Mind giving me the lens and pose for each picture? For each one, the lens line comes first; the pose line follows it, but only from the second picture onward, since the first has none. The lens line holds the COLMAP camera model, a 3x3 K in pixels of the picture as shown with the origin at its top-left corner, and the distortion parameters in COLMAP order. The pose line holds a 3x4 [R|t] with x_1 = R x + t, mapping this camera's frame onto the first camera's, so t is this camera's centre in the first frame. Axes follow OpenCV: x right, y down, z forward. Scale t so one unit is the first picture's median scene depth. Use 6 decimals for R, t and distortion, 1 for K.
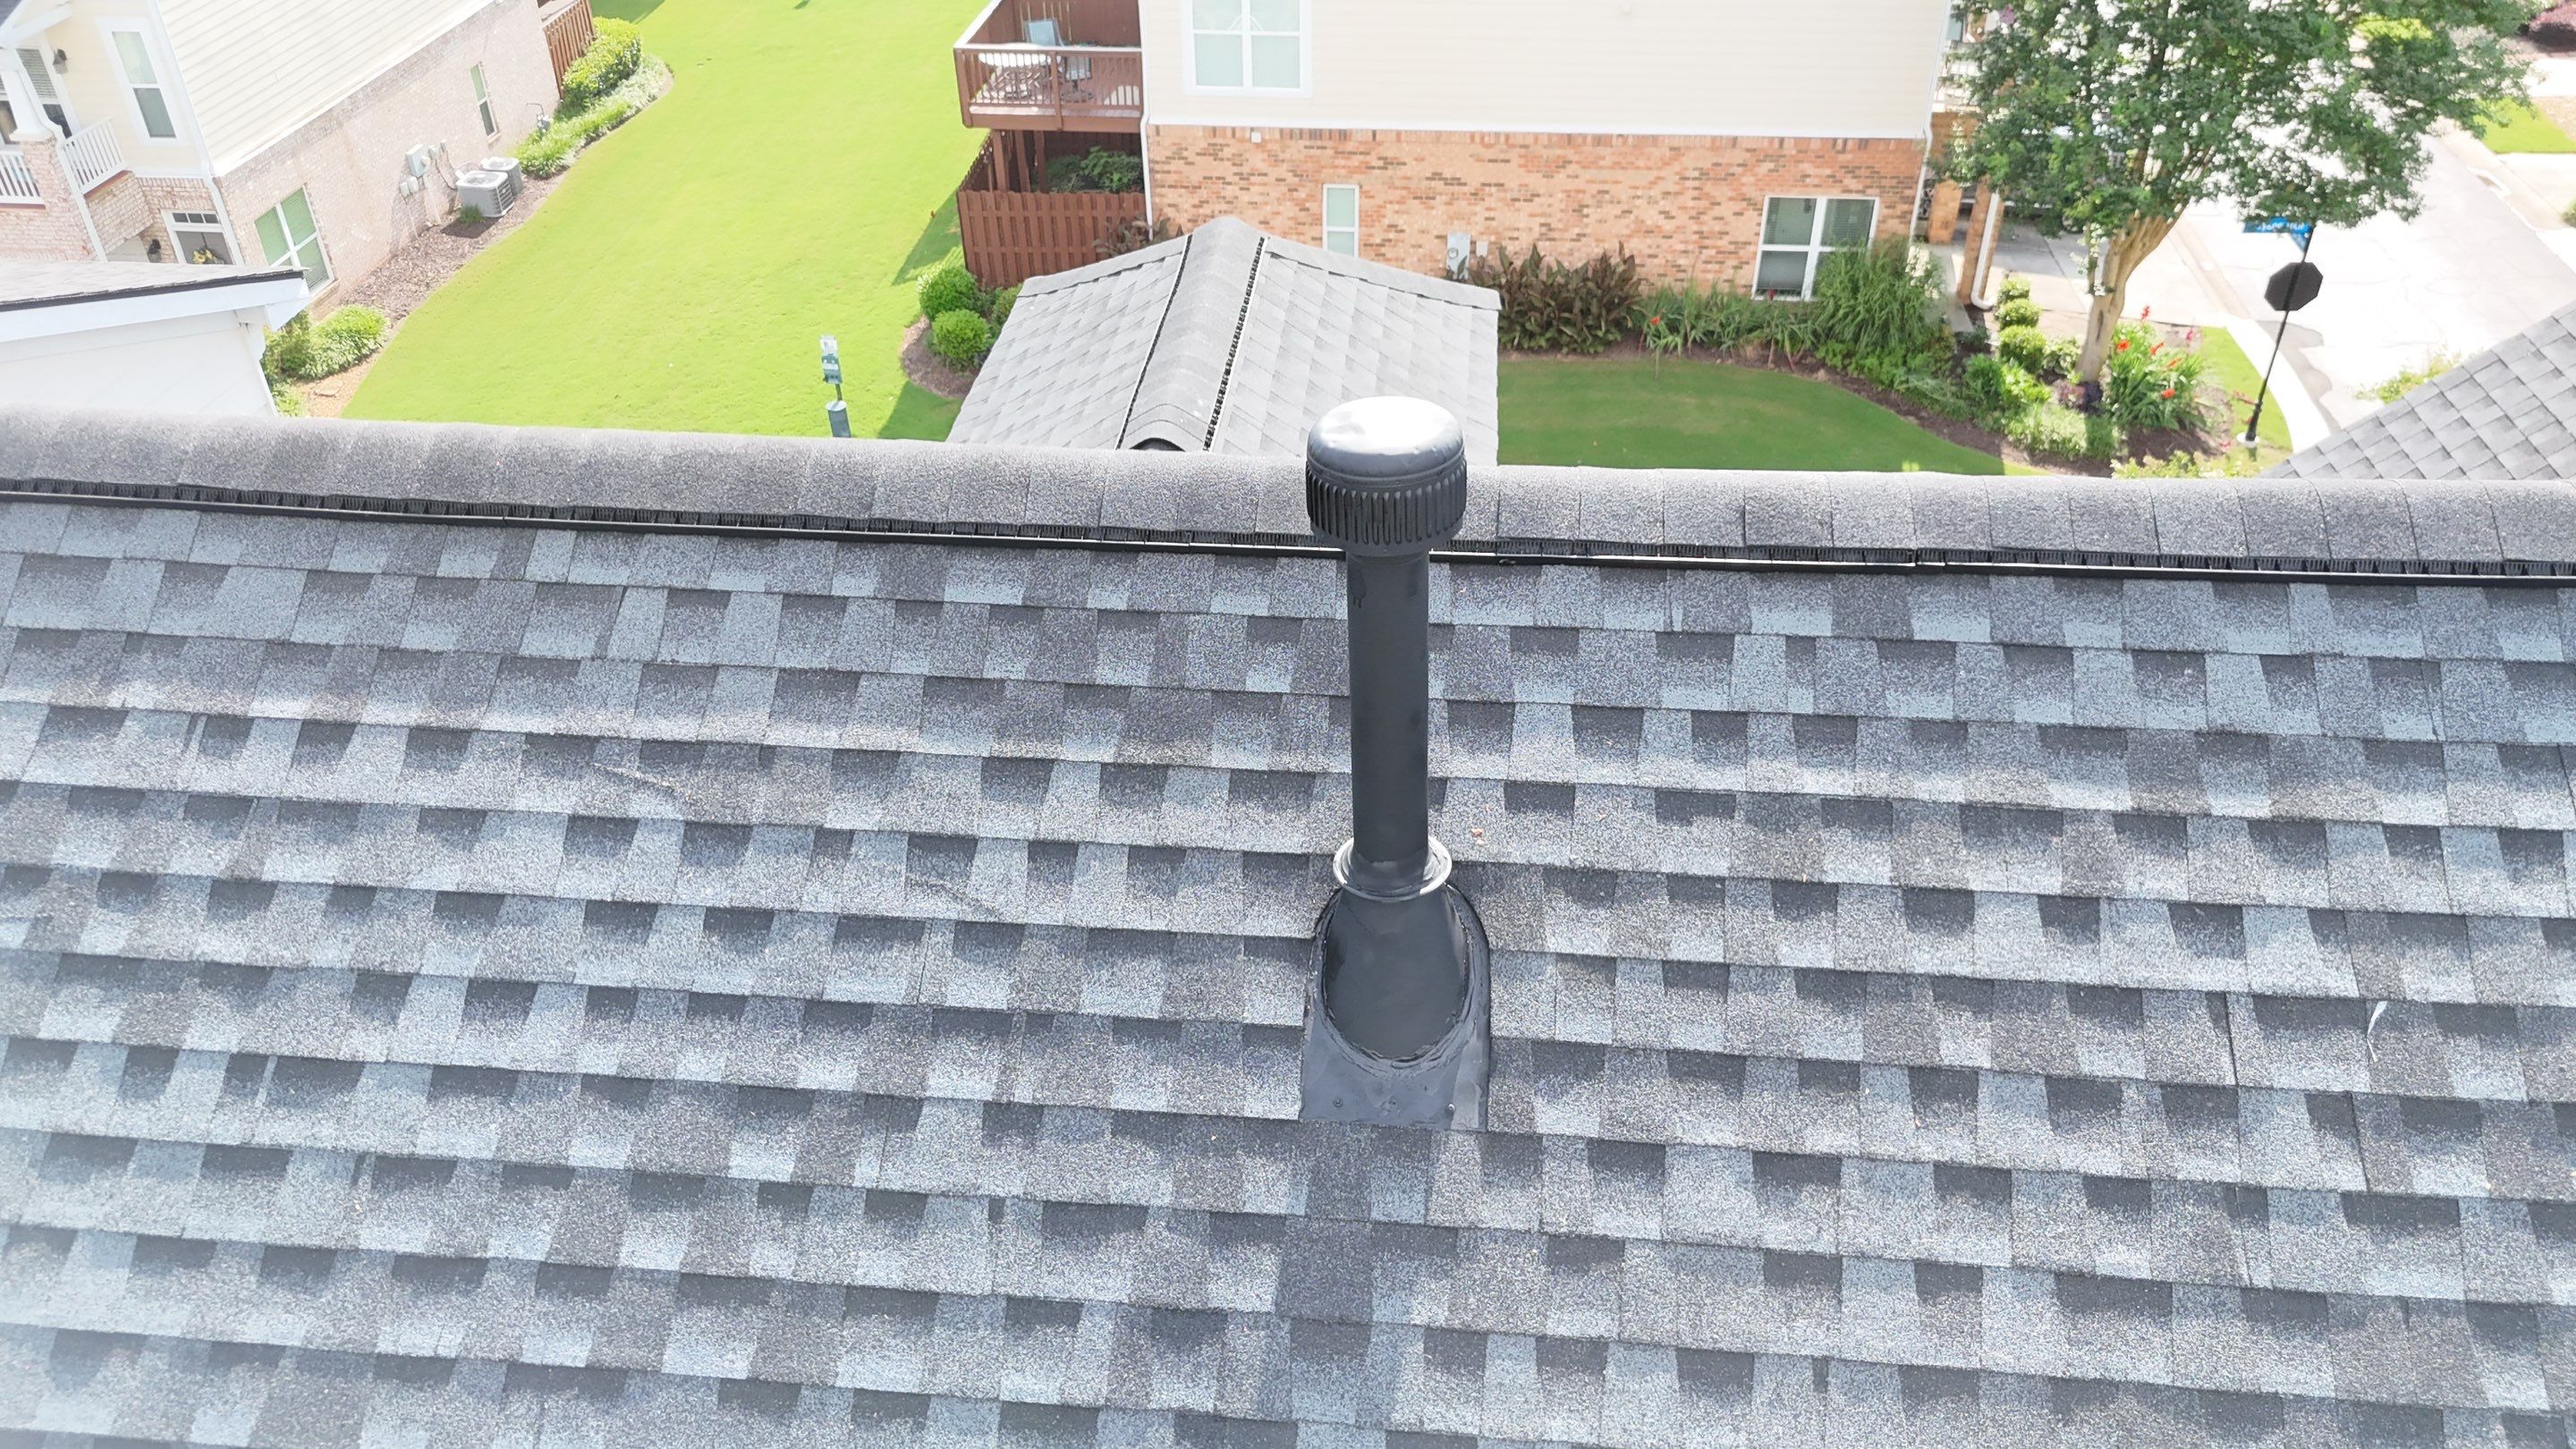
lens RADIAL K [[1910.3, 0, 1298.6], [0, 1910.3, 732.2], [0, 0, 1]] dist [0.046562, -0.043049]
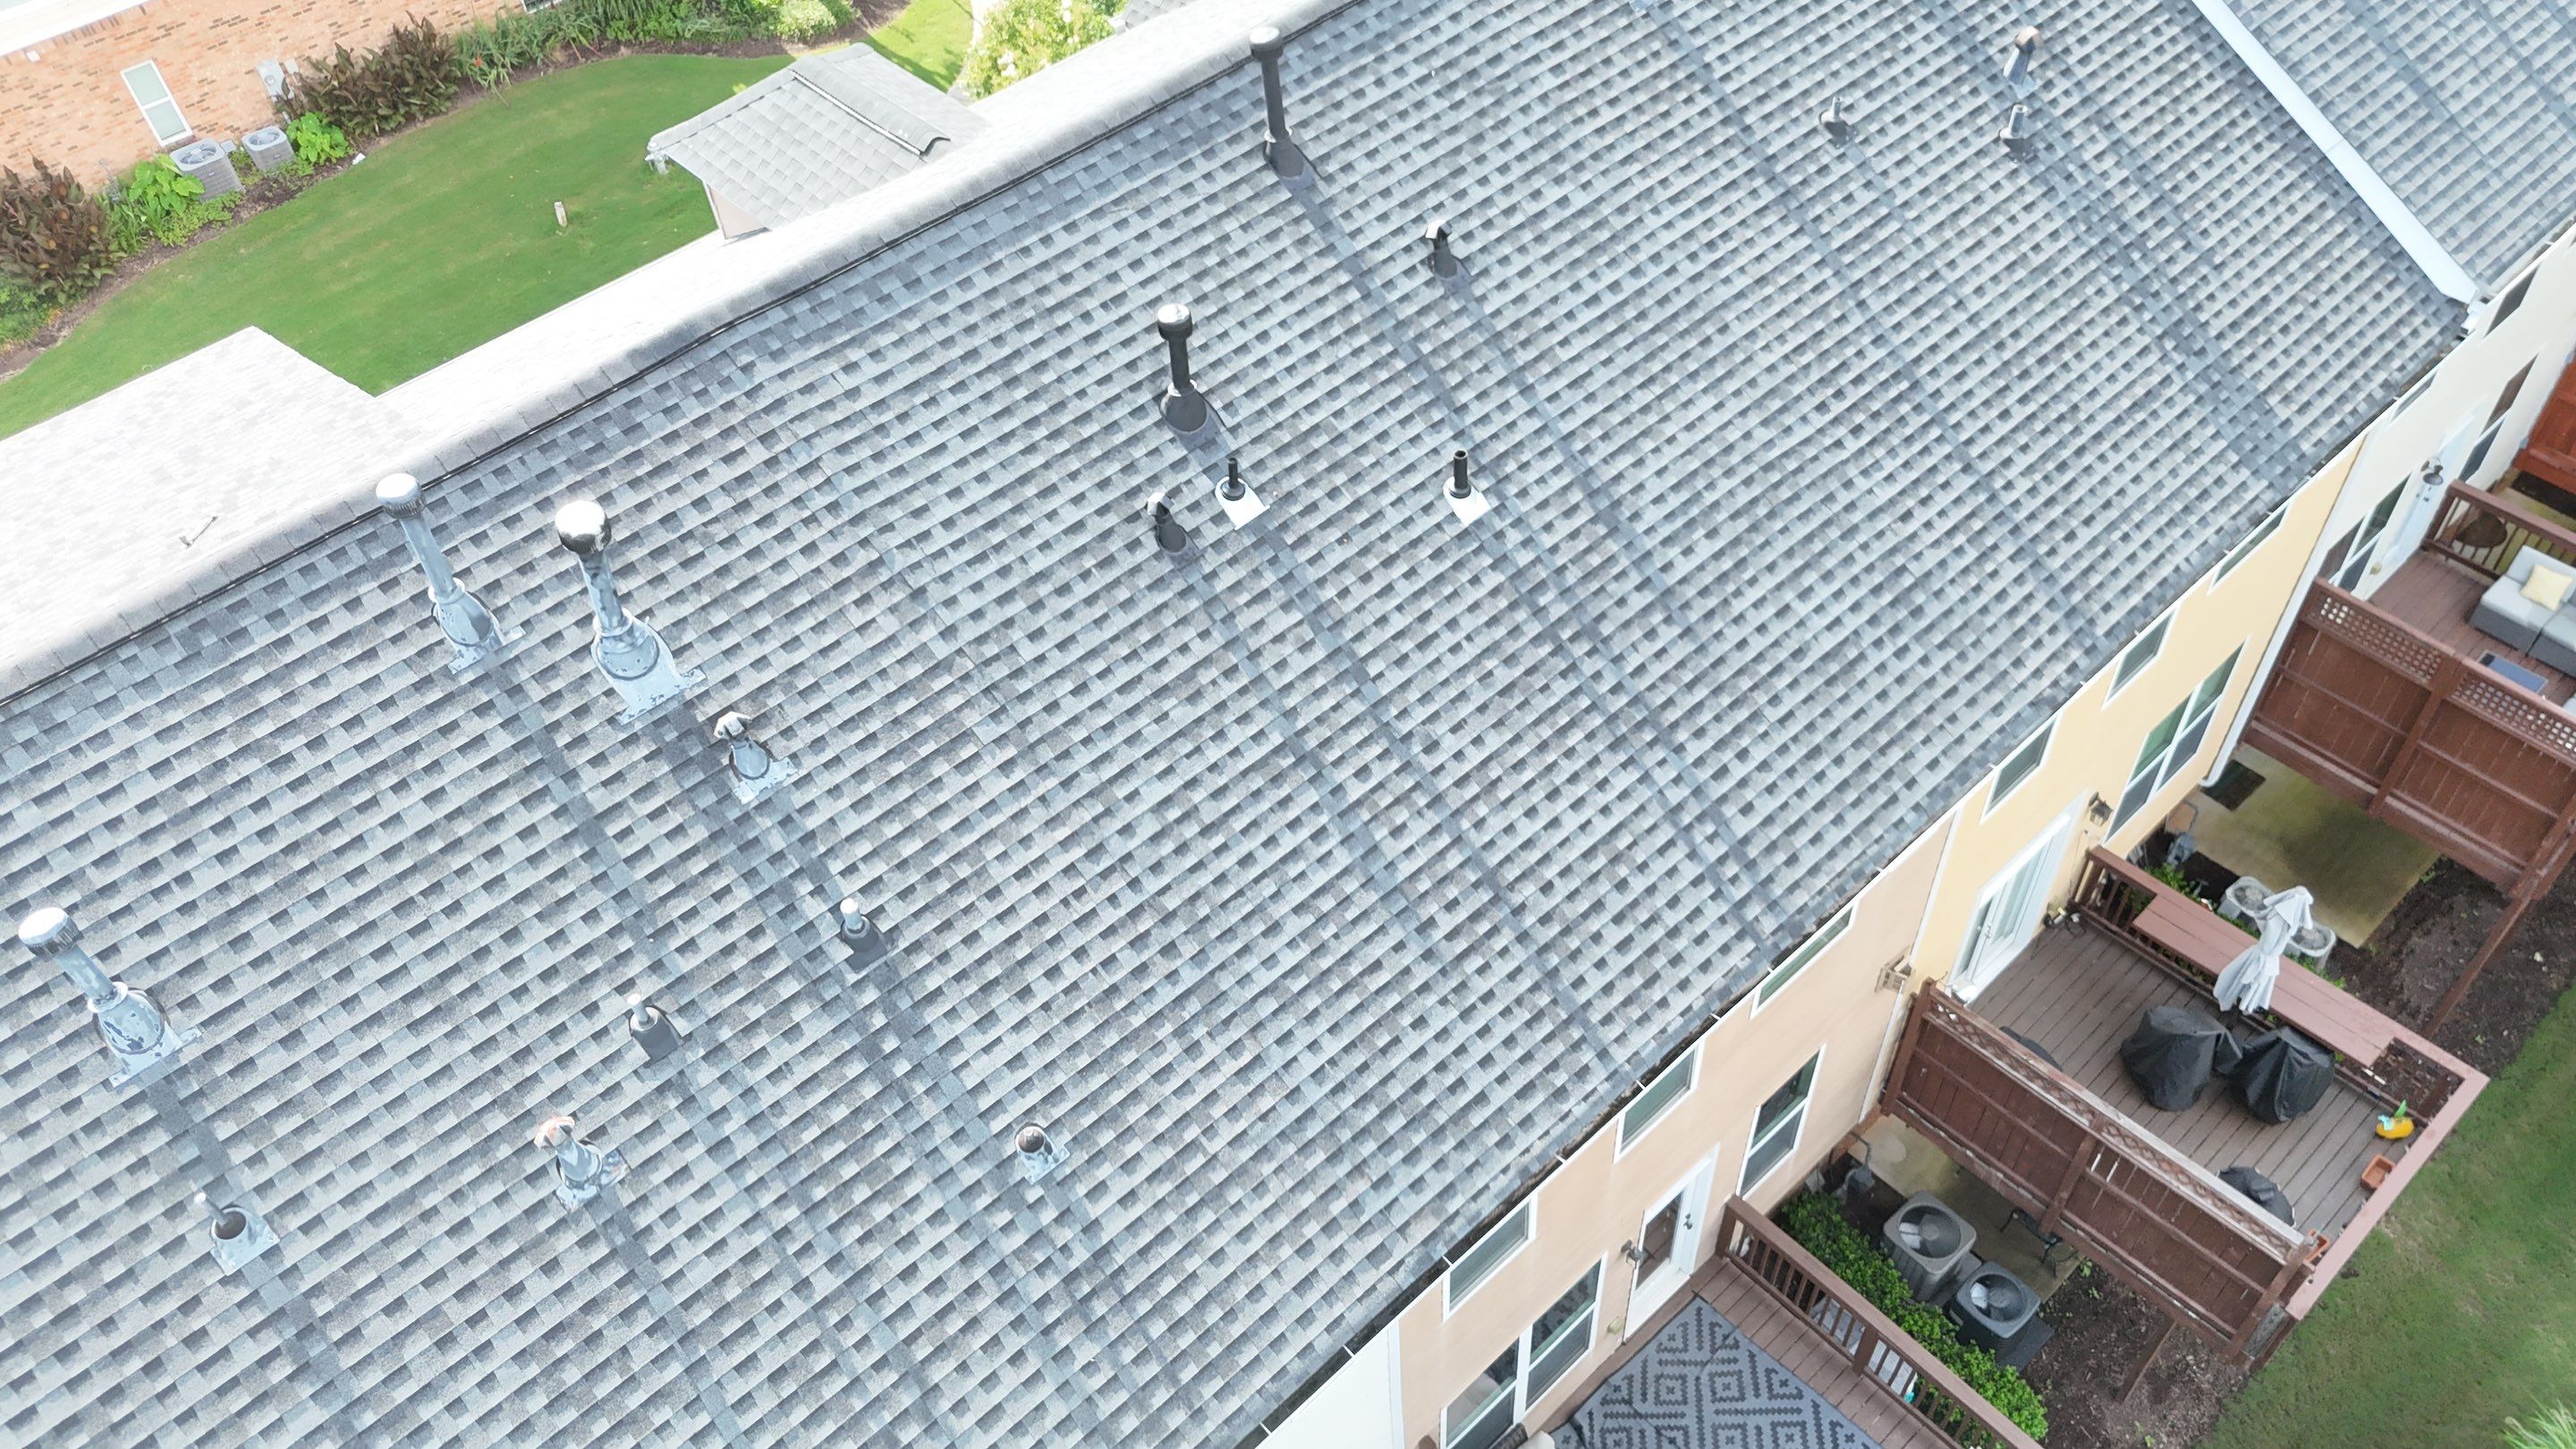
lens RADIAL K [[1910.3, 0, 1288.4], [0, 1910.3, 719.9], [0, 0, 1]] dist [0.046562, -0.043049]
pose [[0.667726, -0.570998, 0.477602, -2.652656], [0.474702, 0.820821, 0.317663, -0.204884], [-0.573411, 0.014607, 0.819138, -2.473715]]
